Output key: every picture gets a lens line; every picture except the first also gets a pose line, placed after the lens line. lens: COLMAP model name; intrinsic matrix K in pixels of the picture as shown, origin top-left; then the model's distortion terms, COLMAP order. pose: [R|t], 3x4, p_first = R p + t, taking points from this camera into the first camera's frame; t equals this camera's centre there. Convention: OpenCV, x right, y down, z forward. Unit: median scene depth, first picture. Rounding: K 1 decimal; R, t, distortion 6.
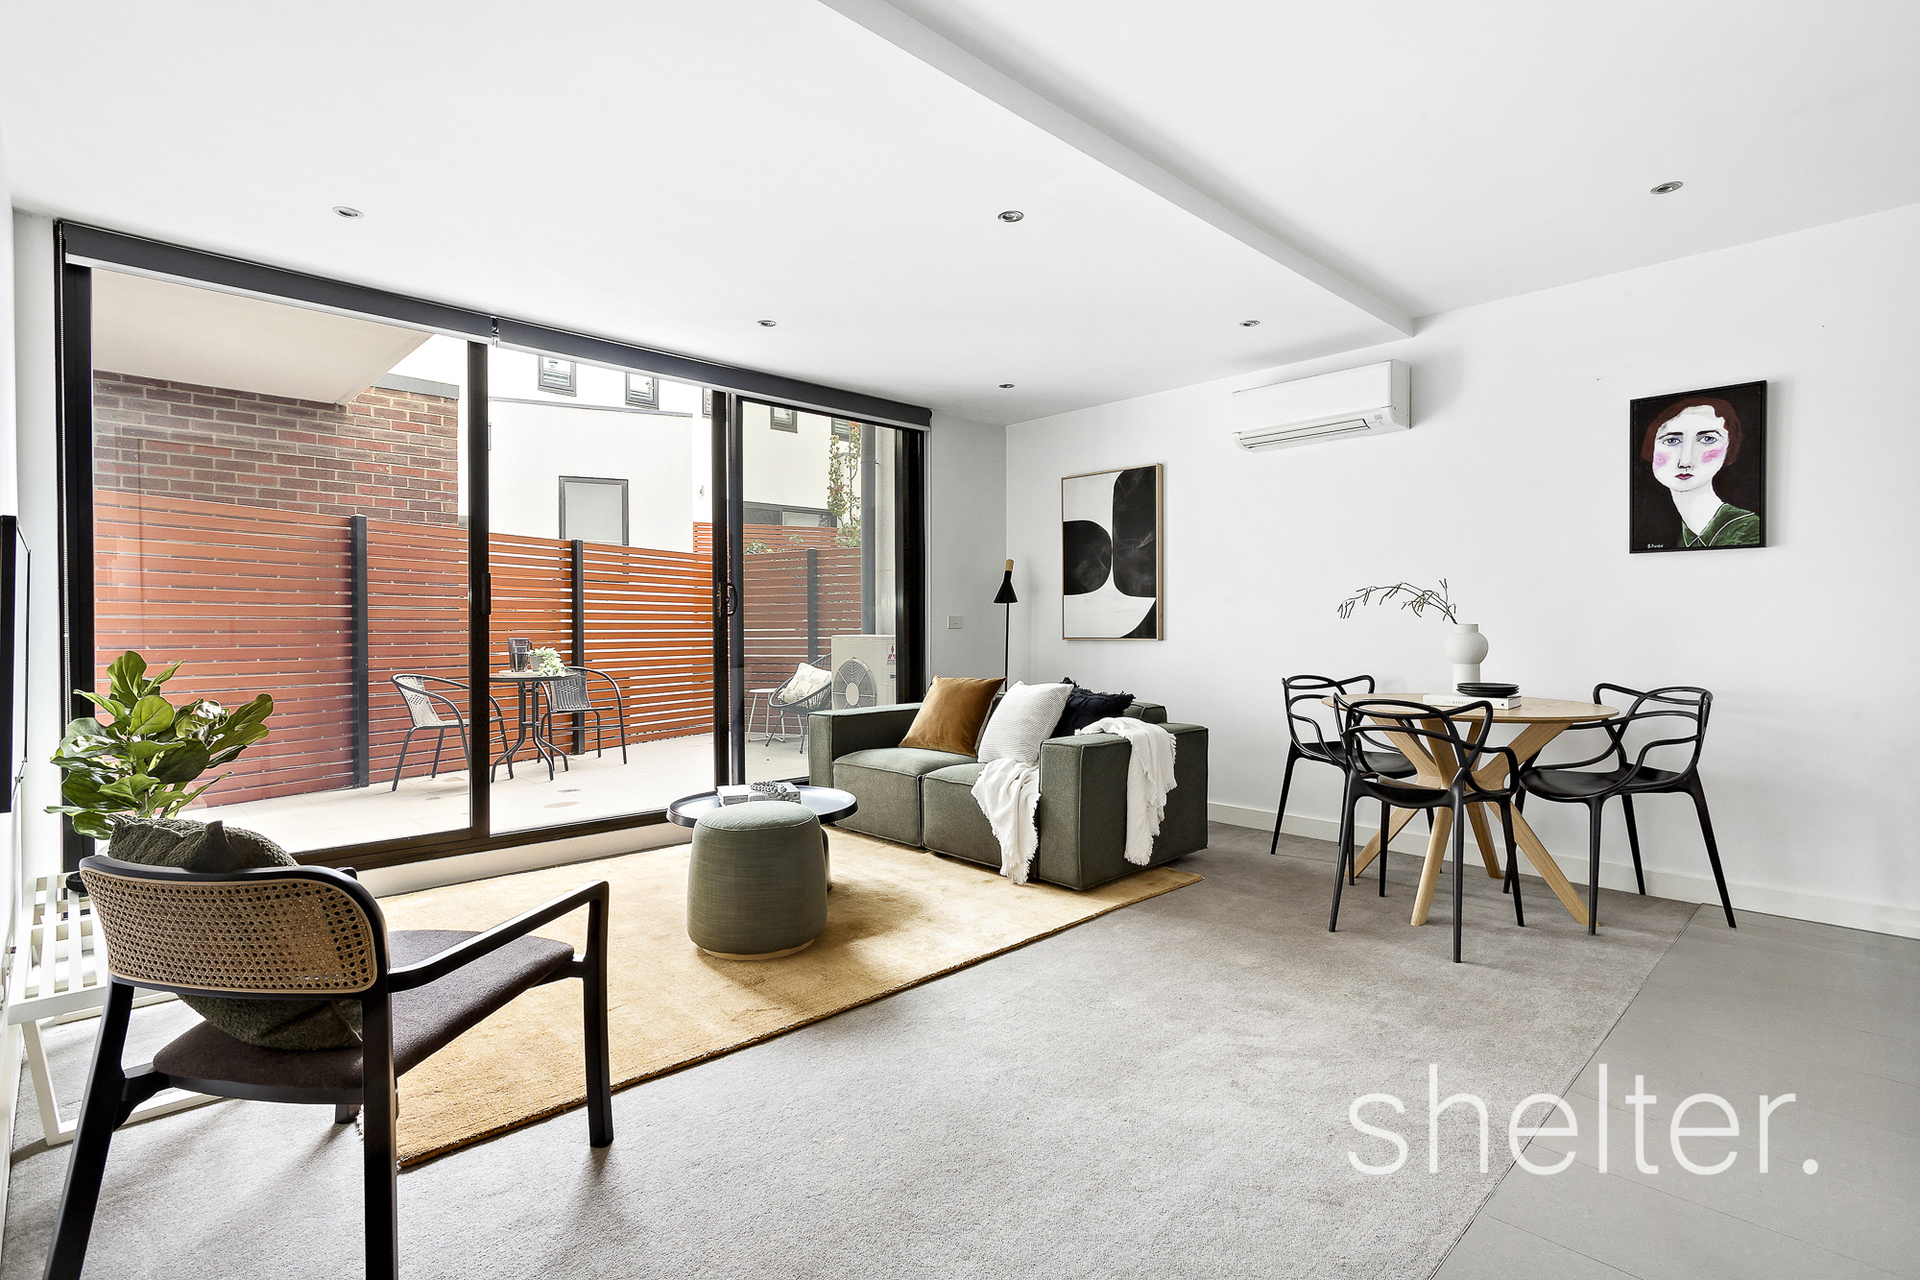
lens RADIAL K [[906.6, 0, 960.0], [0, 906.6, 640.0], [0, 0, 1]] dist [0.000966, 0.000300]
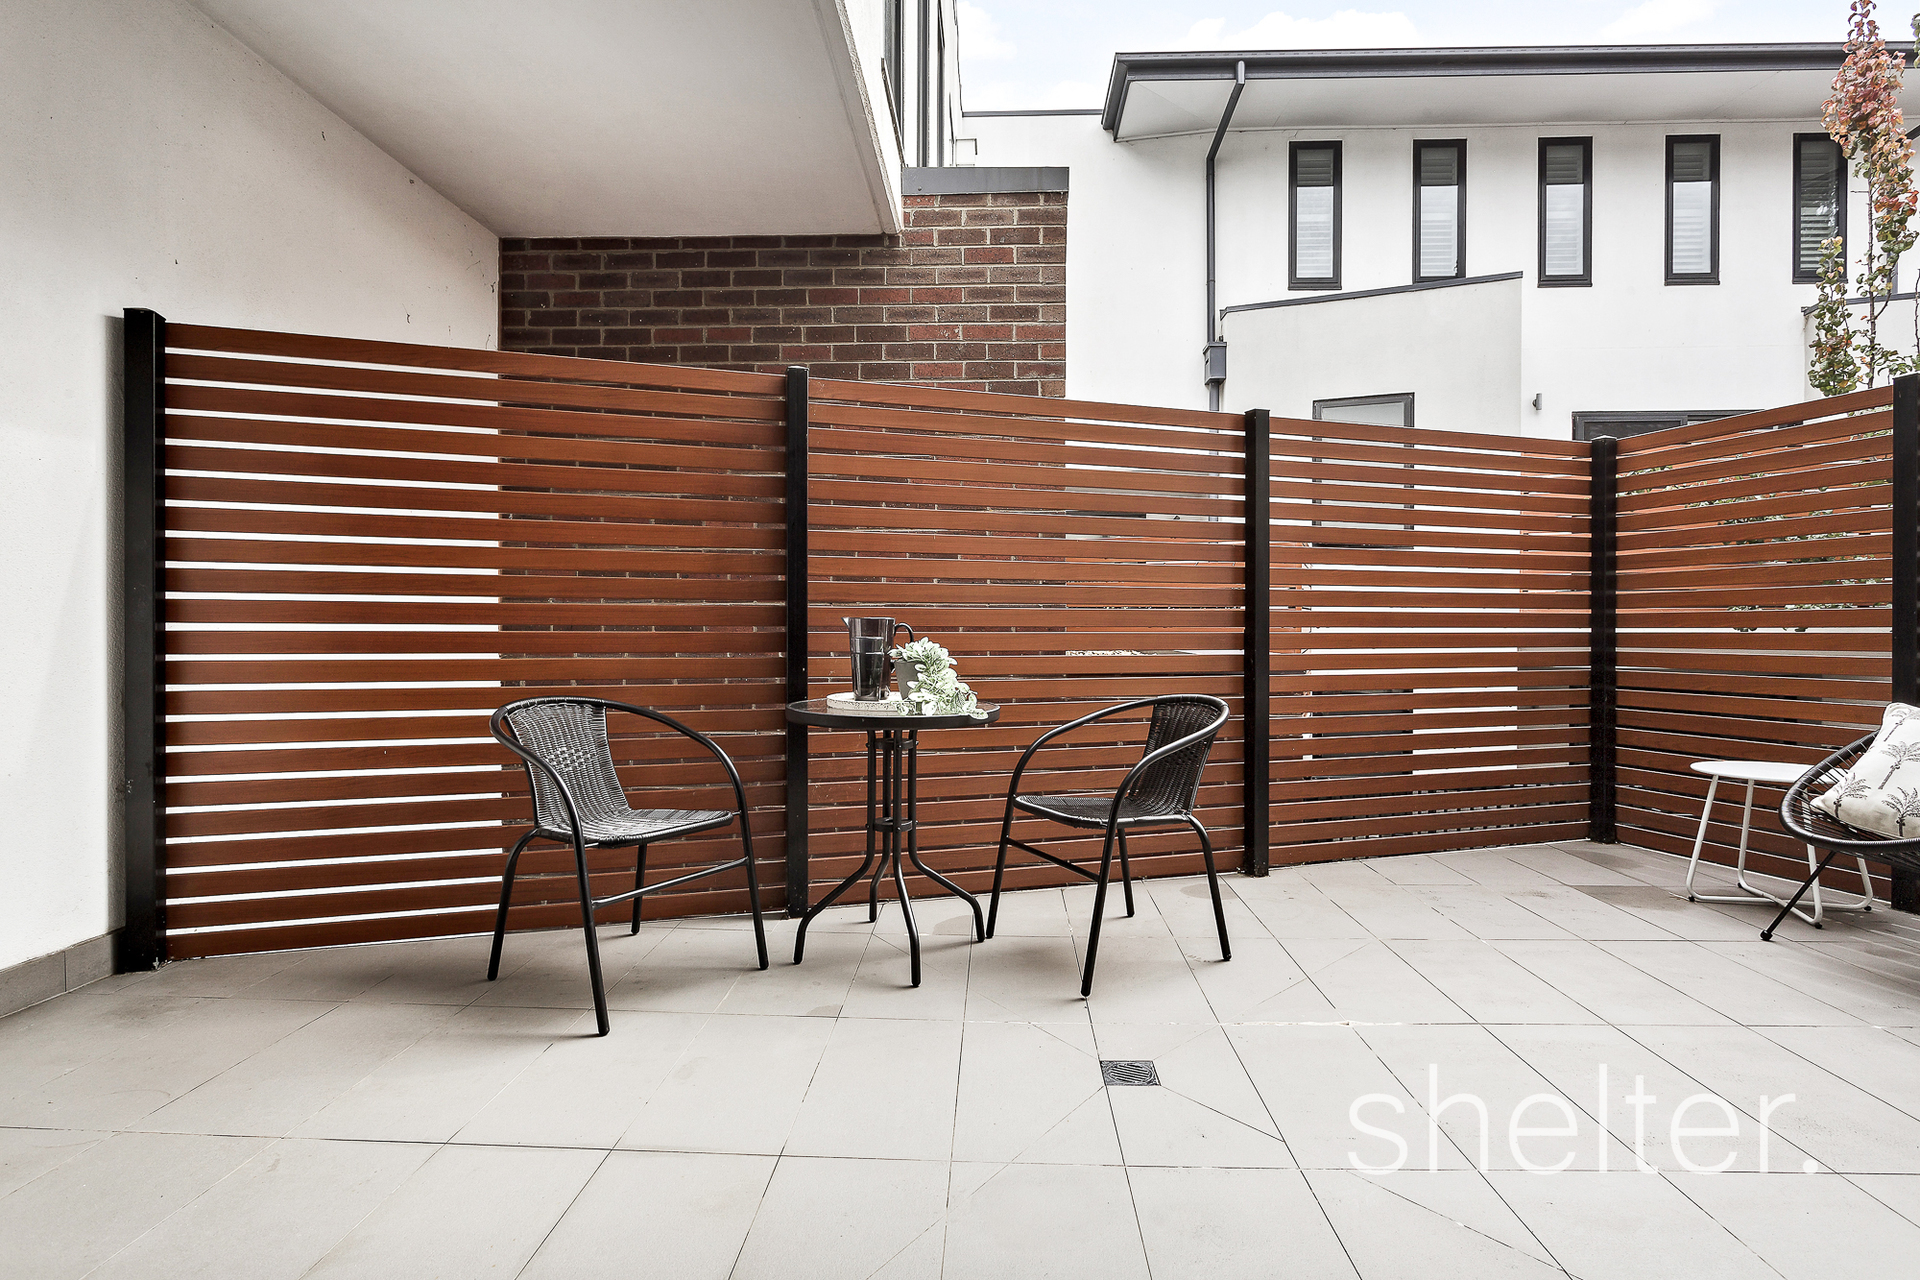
lens RADIAL K [[966.8, 0, 960.0], [0, 966.8, 640.0], [0, 0, 1]] dist [-0.000020, 0.000200]
pose [[0.698581, 0.011003, -0.715446, -0.248287], [-0.014688, 0.999892, 0.001036, 0.012770], [0.715380, 0.009784, 0.698667, 0.777739]]
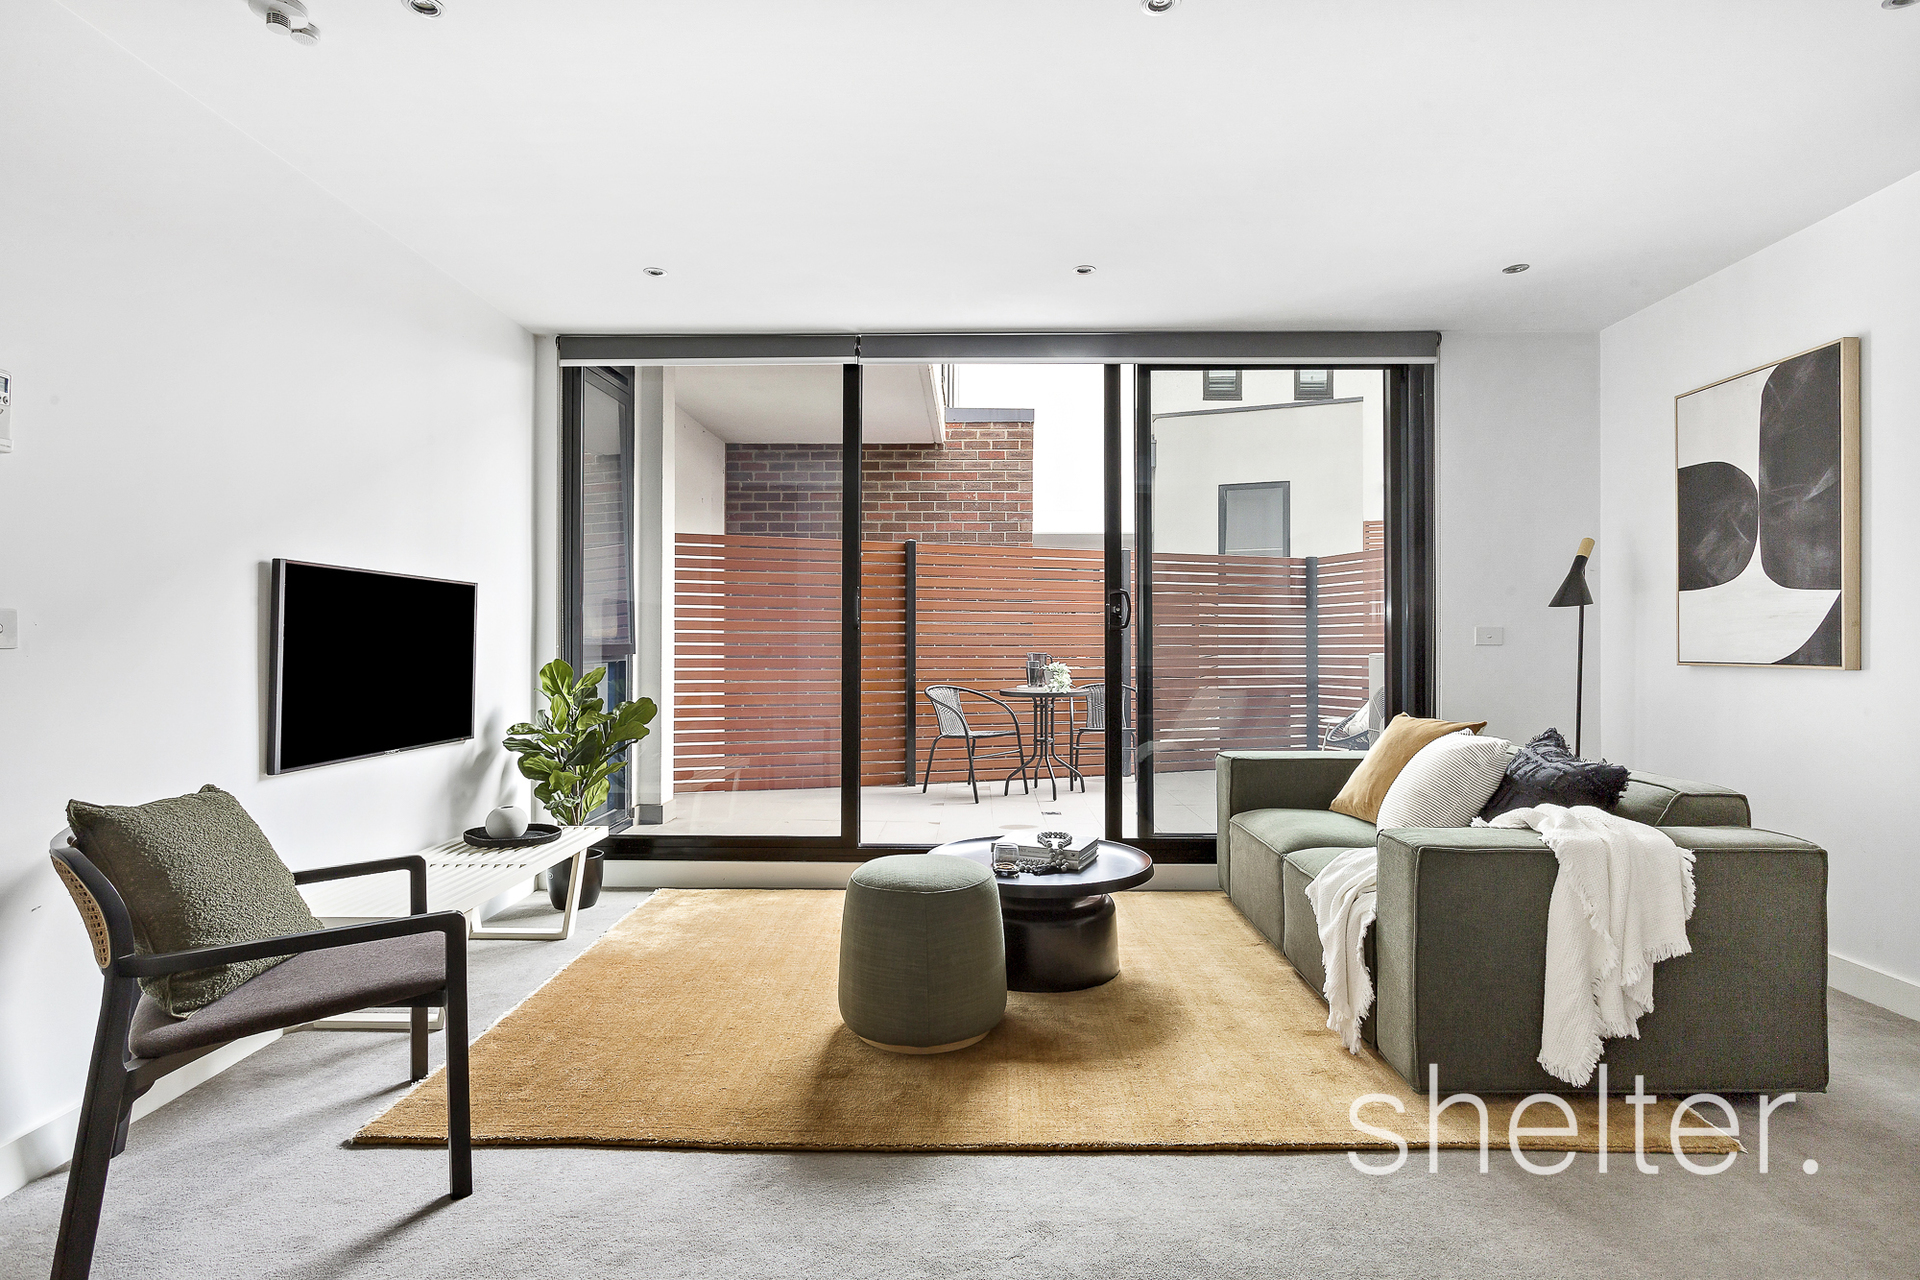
lens RADIAL K [[966.8, 0, 960.0], [0, 966.8, 640.0], [0, 0, 1]] dist [-0.000020, 0.000200]
pose [[0.717138, 0.001790, -0.696929, 0.226810], [-0.013203, 0.999852, -0.011017, -0.003740], [0.696806, 0.017103, 0.717055, 0.217769]]
